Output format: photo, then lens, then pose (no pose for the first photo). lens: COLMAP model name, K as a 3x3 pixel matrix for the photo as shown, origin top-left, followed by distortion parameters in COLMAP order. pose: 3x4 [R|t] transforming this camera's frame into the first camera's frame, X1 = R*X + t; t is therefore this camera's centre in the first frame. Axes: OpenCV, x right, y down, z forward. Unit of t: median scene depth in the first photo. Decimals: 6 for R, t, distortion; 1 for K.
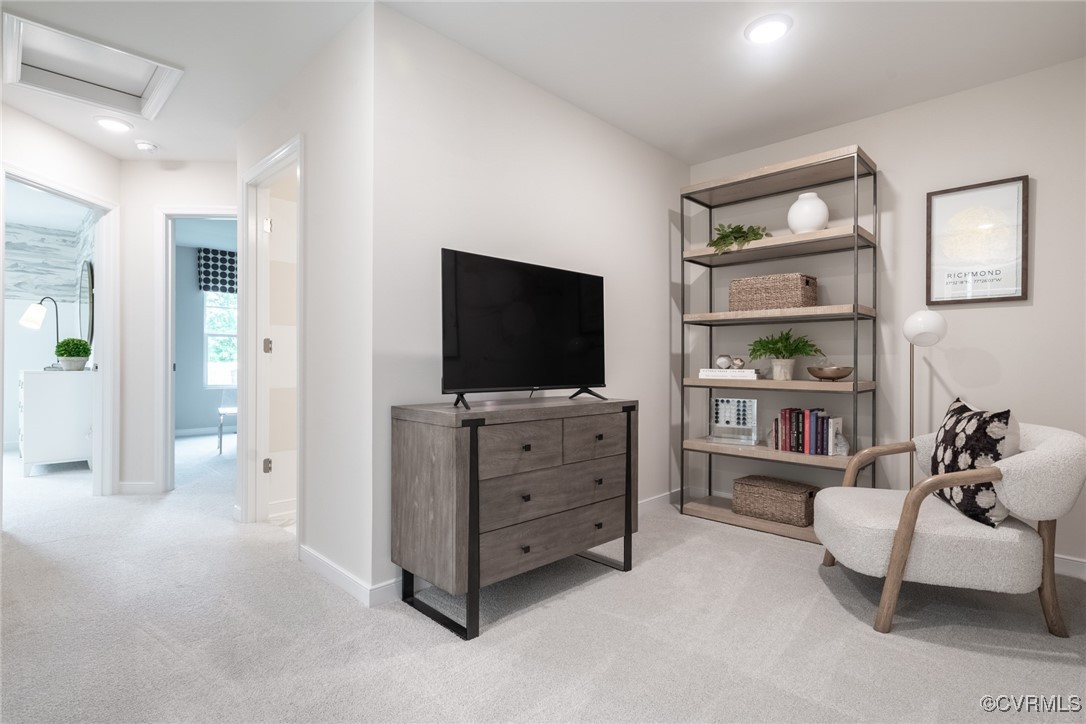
lens RADIAL K [[542.4, 0, 543.0], [0, 542.4, 362.0], [0, 0, 1]] dist [0.001706, 0.000968]
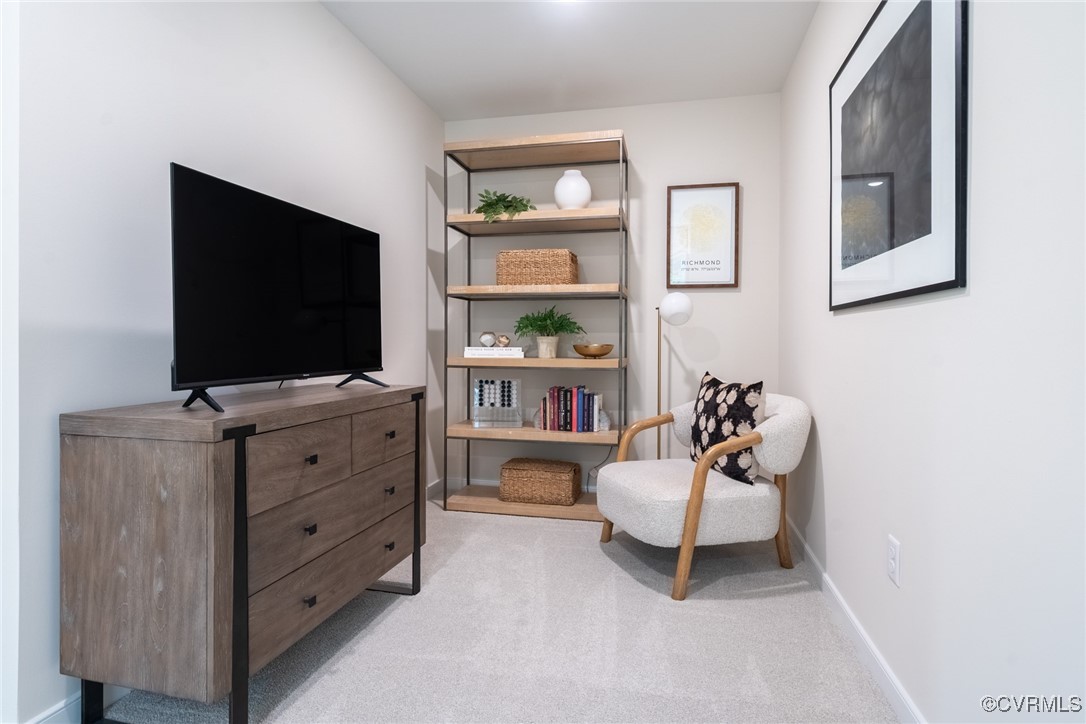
lens RADIAL K [[575.0, 0, 544.9], [0, 575.0, 341.2], [0, 0, 1]] dist [0.001810, 0.000626]
pose [[0.853288, -0.002195, 0.521435, -0.141230], [0.000011, 0.999991, 0.004193, -0.001743], [-0.521439, -0.003572, 0.853281, 0.164398]]
